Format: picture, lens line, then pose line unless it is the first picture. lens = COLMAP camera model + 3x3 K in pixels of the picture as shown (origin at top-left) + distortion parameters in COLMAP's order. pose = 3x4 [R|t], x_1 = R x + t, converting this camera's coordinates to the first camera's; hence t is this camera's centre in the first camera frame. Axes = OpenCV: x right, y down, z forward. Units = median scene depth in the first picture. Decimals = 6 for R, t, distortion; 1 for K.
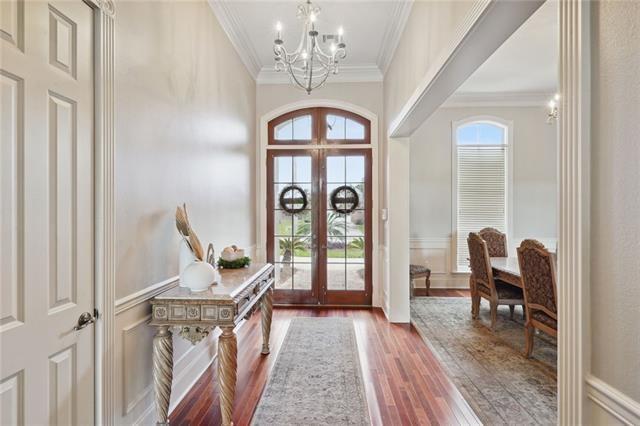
lens RADIAL K [[303.6, 0, 318.4], [0, 303.6, 209.5], [0, 0, 1]] dist [-0.003873, -0.002384]
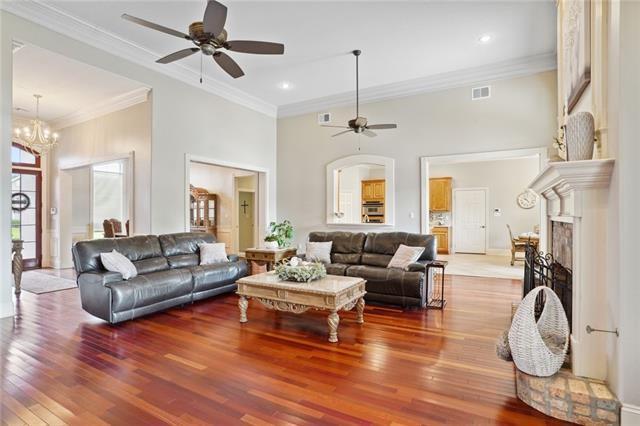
lens RADIAL K [[317.6, 0, 321.1], [0, 317.6, 216.9], [0, 0, 1]] dist [-0.059472, 0.021097]
pose [[0.435893, -0.011638, 0.899923, -0.838287], [-0.011162, 0.999770, 0.018336, 0.000628], [-0.899929, -0.018037, 0.435663, -1.384010]]
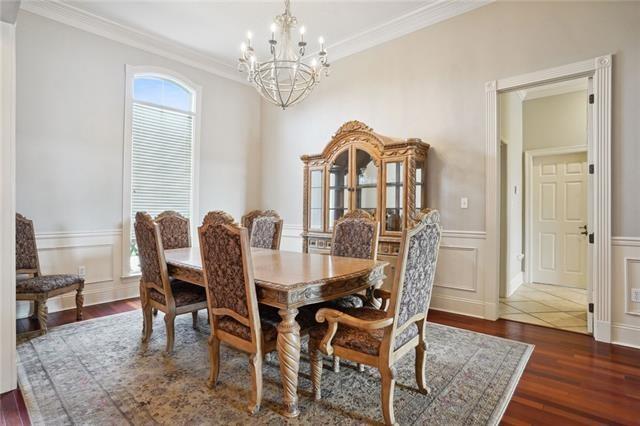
lens RADIAL K [[317.6, 0, 320.6], [0, 317.6, 210.8], [0, 0, 1]] dist [-0.059472, 0.021097]
pose [[0.601276, 0.003650, 0.799033, 0.223677], [-0.012984, 0.999902, 0.005203, 0.068622], [-0.798936, -0.013503, 0.601265, 0.313947]]
